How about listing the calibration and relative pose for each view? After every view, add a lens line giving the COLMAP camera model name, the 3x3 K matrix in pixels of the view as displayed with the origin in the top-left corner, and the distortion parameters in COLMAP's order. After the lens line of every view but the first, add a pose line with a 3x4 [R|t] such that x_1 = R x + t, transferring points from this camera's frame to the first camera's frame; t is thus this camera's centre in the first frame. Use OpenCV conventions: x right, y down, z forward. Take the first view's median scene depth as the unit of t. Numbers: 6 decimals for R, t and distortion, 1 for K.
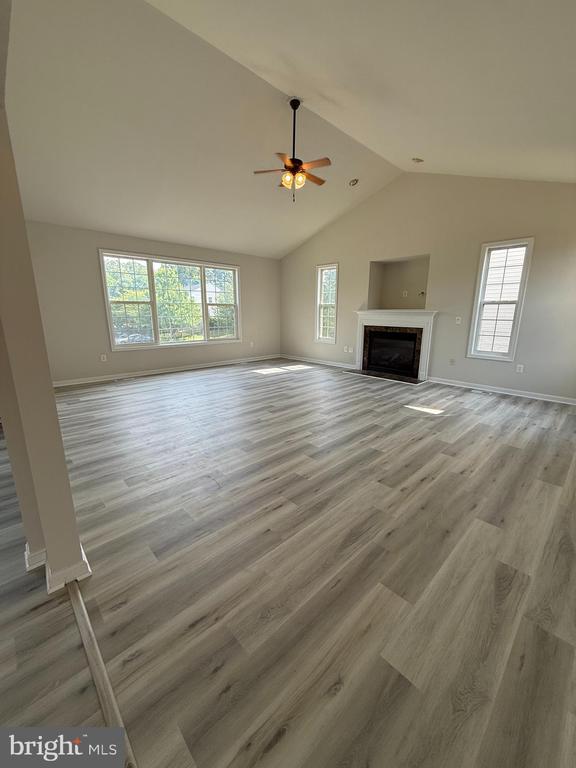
lens RADIAL K [[306.7, 0, 289.0], [0, 306.7, 381.7], [0, 0, 1]] dist [-0.001261, -0.000270]
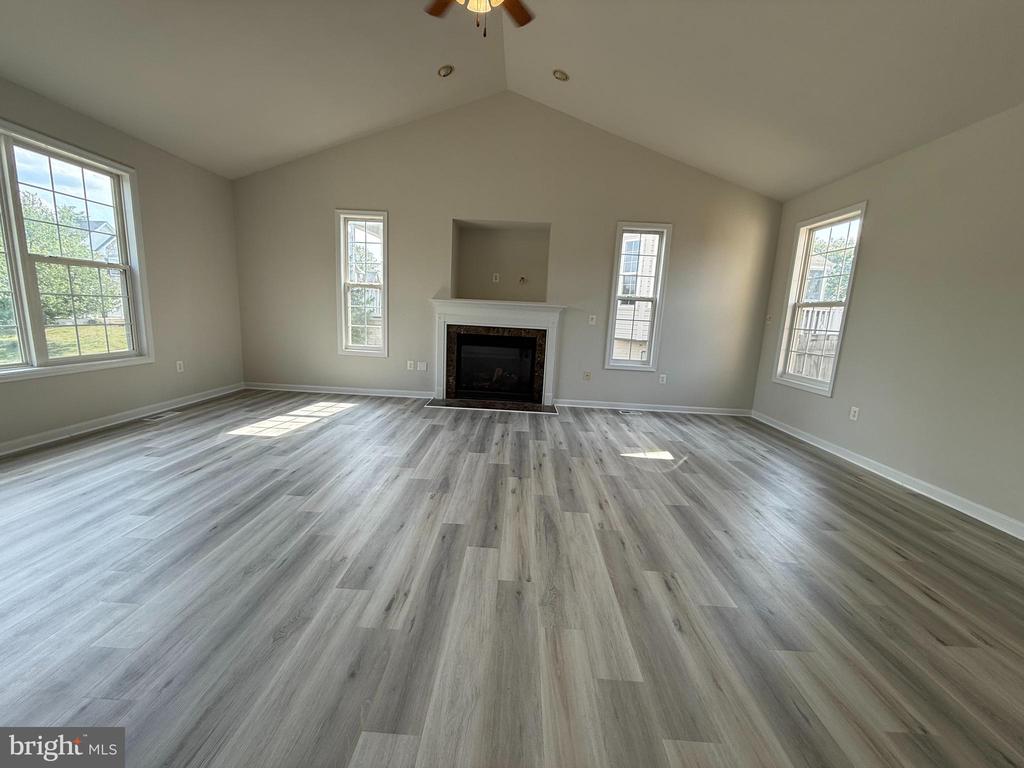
lens RADIAL K [[408.9, 0, 507.6], [0, 408.9, 383.3], [0, 0, 1]] dist [-0.001261, -0.000270]
pose [[0.715188, -0.090886, 0.692998, -0.266137], [0.112087, 0.993591, 0.014632, -0.078302], [-0.689886, 0.067212, 0.720791, 0.405721]]
